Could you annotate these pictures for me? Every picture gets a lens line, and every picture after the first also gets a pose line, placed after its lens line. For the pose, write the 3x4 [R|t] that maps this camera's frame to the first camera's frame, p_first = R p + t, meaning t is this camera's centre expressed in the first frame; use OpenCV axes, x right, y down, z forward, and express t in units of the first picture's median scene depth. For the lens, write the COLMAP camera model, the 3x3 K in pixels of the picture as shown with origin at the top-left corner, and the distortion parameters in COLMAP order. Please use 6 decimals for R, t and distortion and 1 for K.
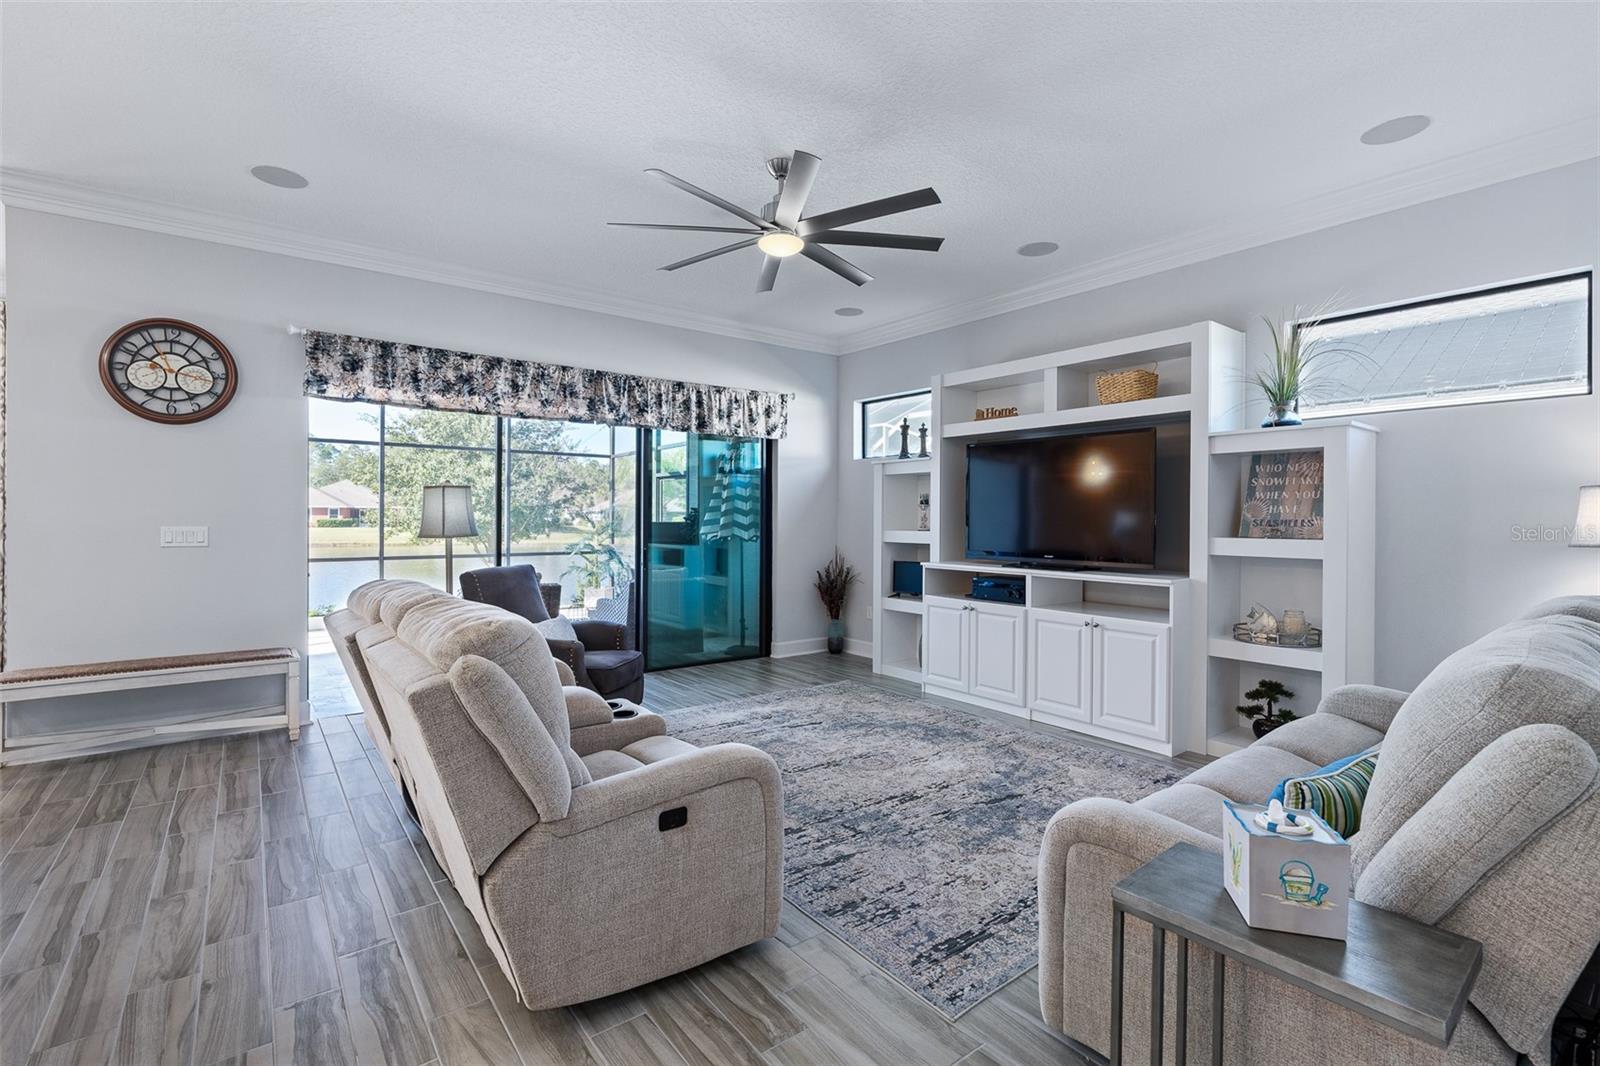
lens RADIAL K [[721.8, 0, 799.2], [0, 721.8, 519.4], [0, 0, 1]] dist [-0.005364, 0.001070]
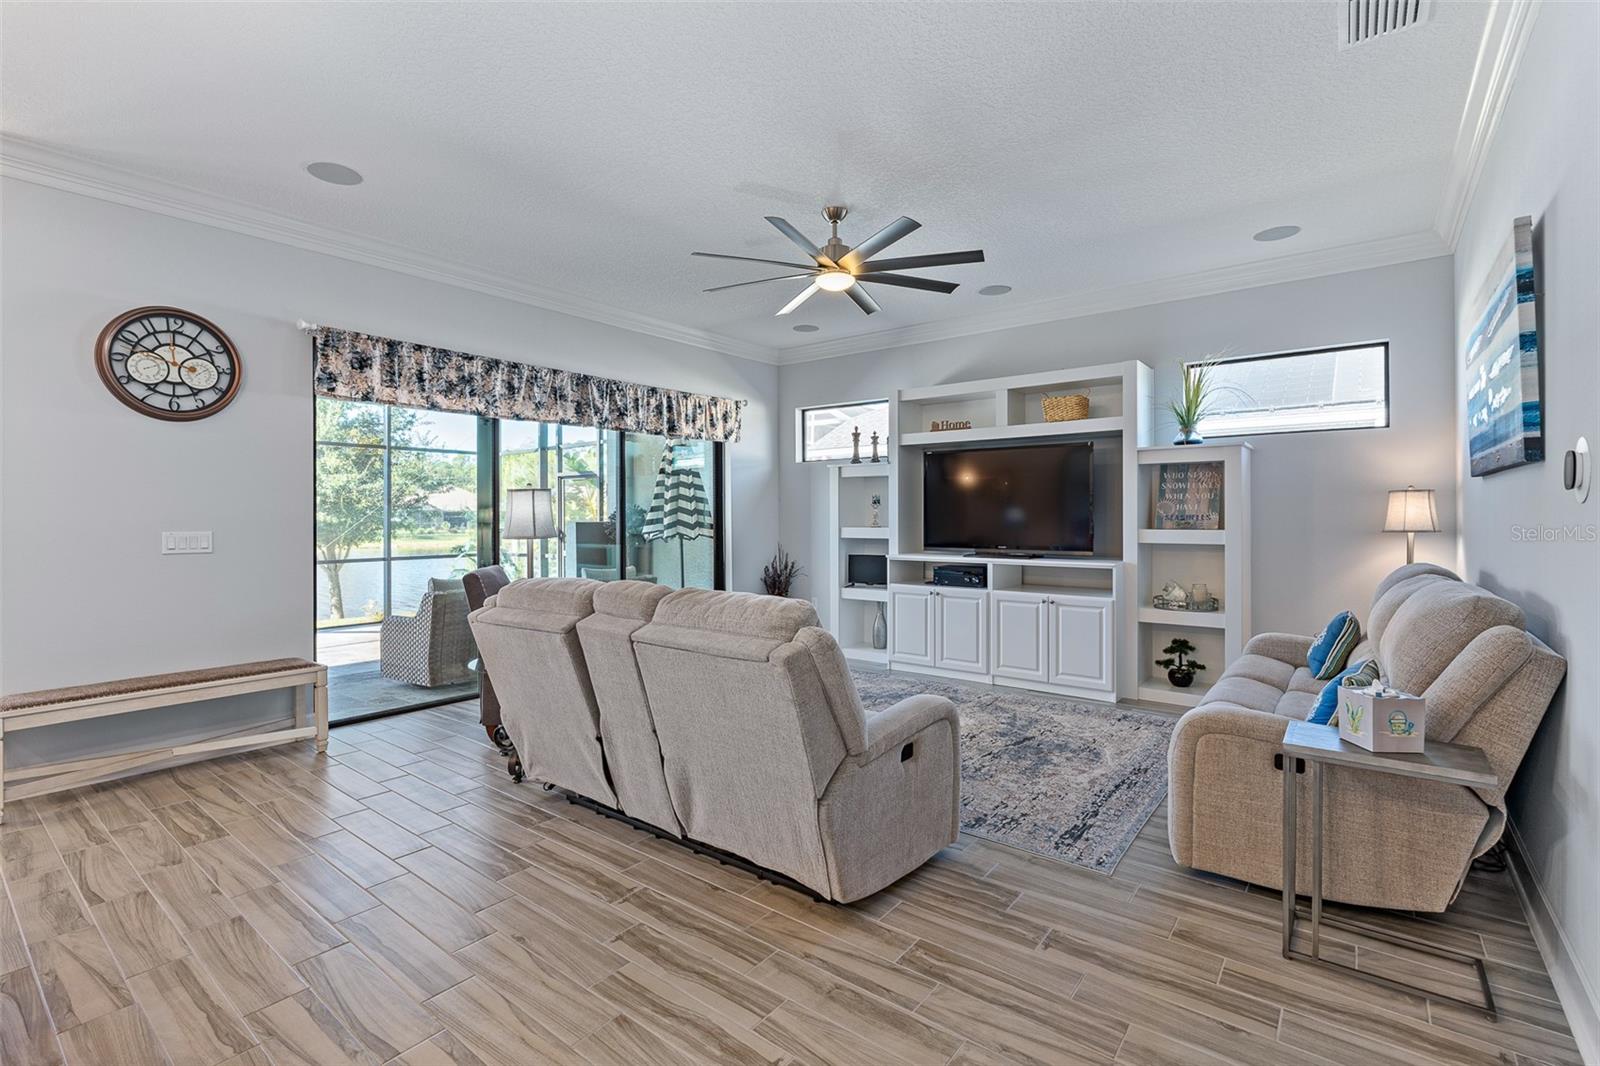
lens RADIAL K [[727.3, 0, 796.5], [0, 727.3, 516.8], [0, 0, 1]] dist [-0.004479, 0.000431]
pose [[0.969734, -0.008577, 0.244014, -0.314467], [0.008828, 0.999961, 0.000066, -0.002594], [-0.244005, 0.002090, 0.969772, -0.096622]]
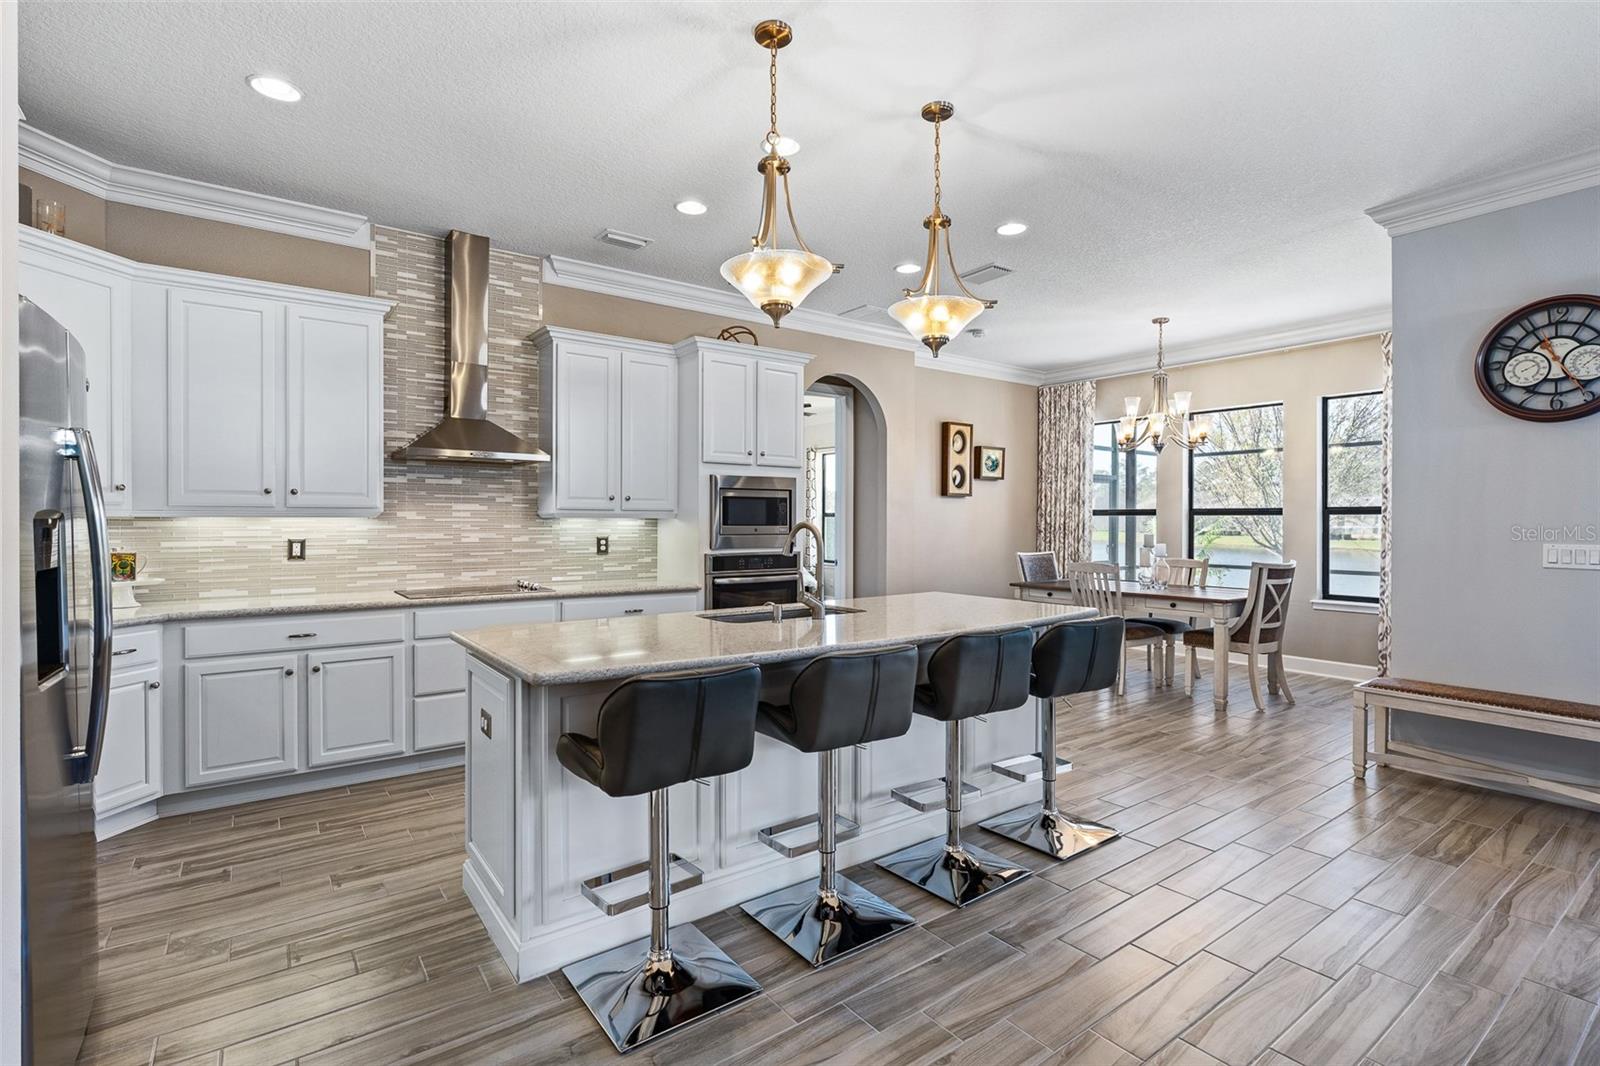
lens RADIAL K [[750.5, 0, 799.3], [0, 750.5, 526.2], [0, 0, 1]] dist [-0.003917, -0.000122]
pose [[-0.023215, 0.002761, -0.999727, 0.017127], [-0.004721, 0.999985, 0.002872, -0.008978], [0.999719, 0.004787, -0.023202, 0.134617]]
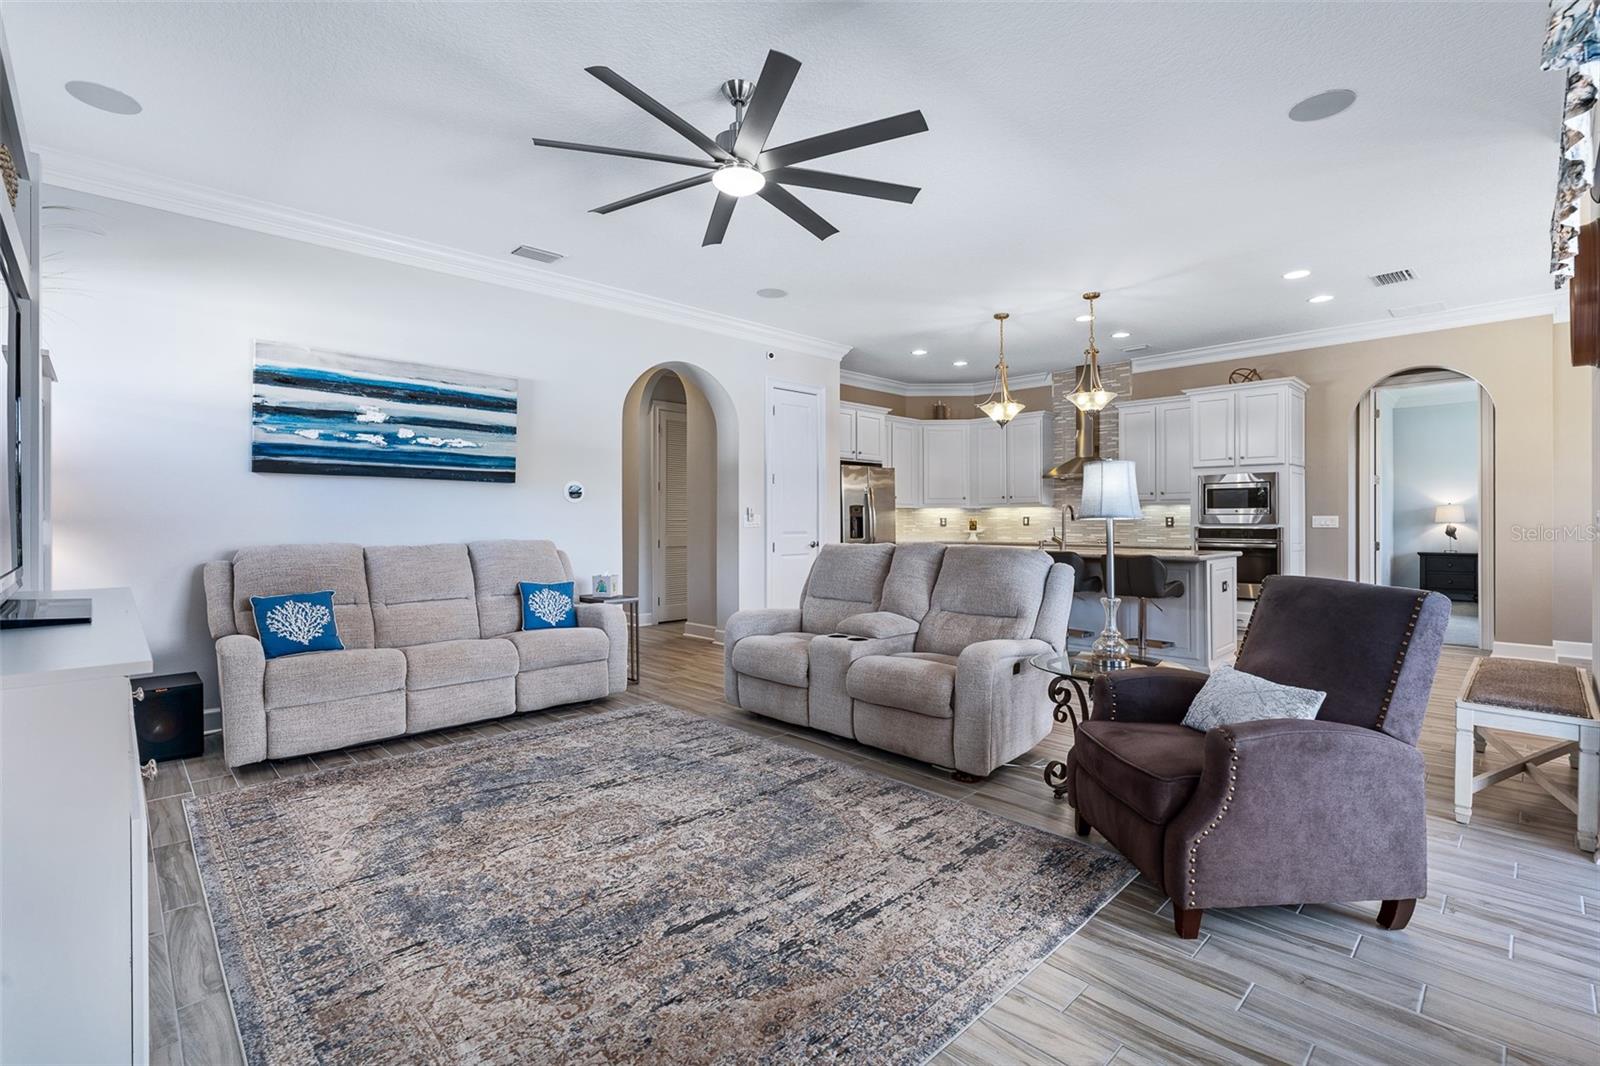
lens RADIAL K [[721.8, 0, 799.2], [0, 721.8, 519.4], [0, 0, 1]] dist [-0.005364, 0.001070]
pose [[-0.993874, -0.002159, -0.110497, -0.002843], [-0.002317, 0.999996, 0.001296, 0.020293], [0.110494, 0.001544, -0.993876, 1.575862]]
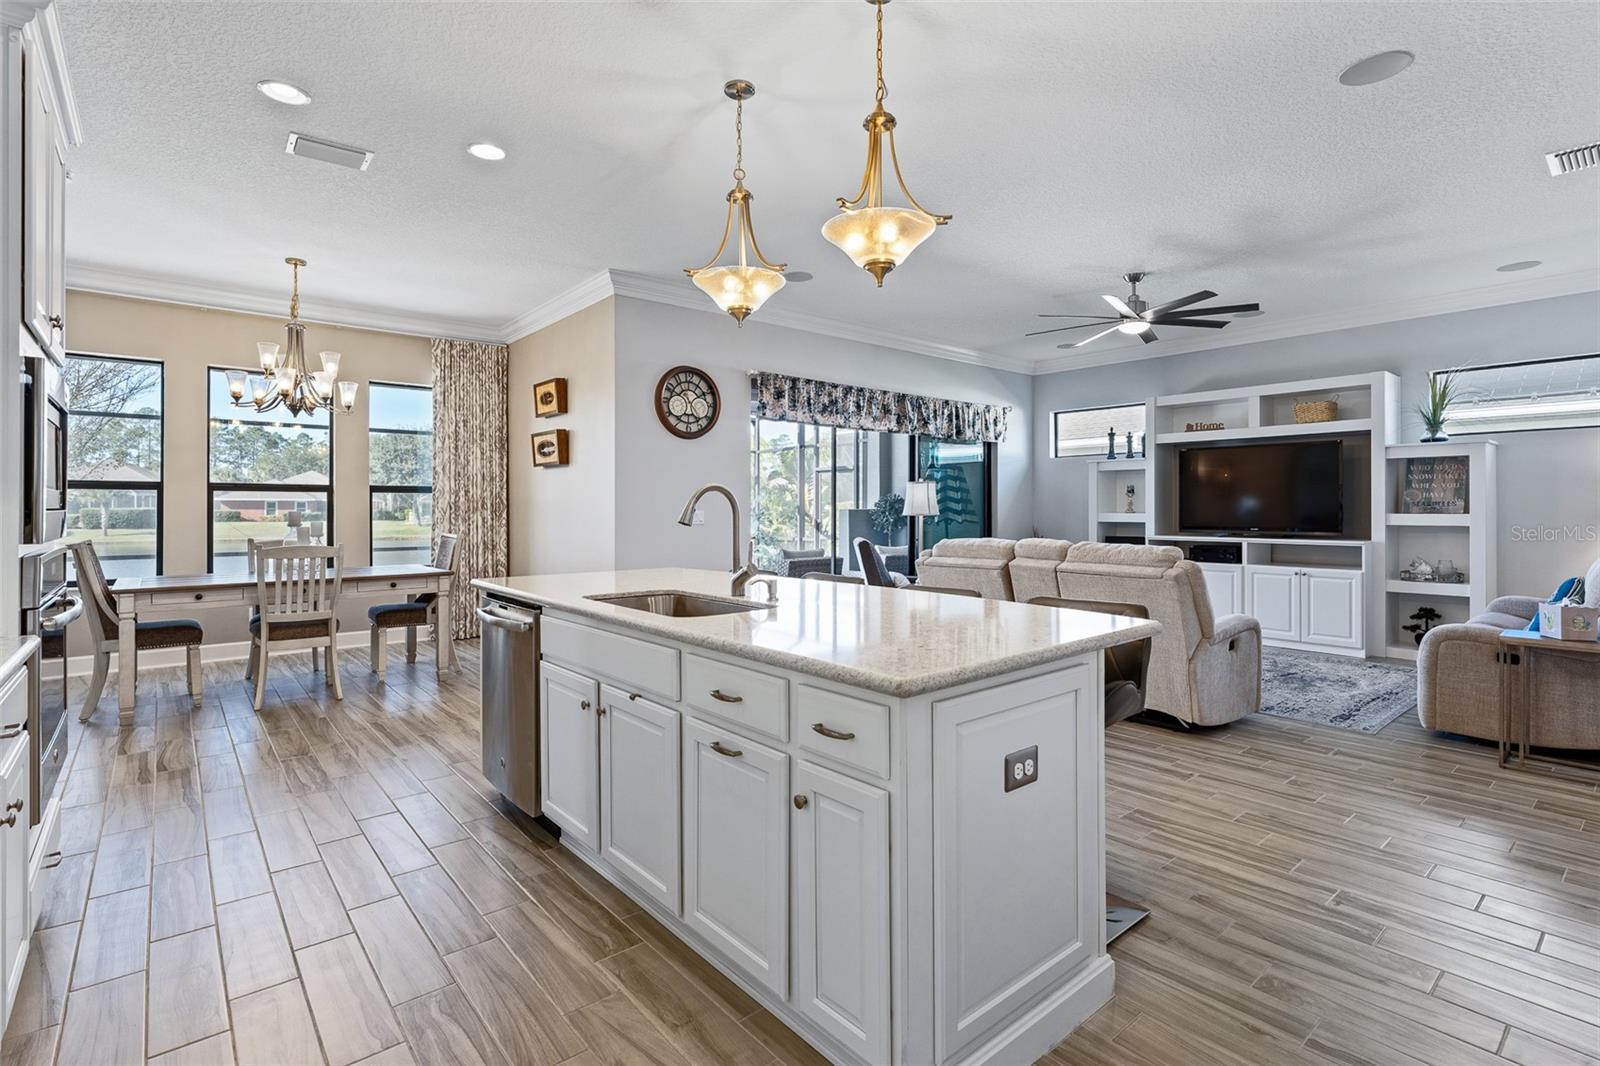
lens RADIAL K [[763.1, 0, 803.1], [0, 763.1, 506.4], [0, 0, 1]] dist [0.000382, 0.000556]
pose [[0.998835, -0.005106, 0.047993, -0.694166], [0.005382, 0.999970, -0.005631, 0.011562], [-0.047963, 0.005883, 0.998832, -0.517985]]
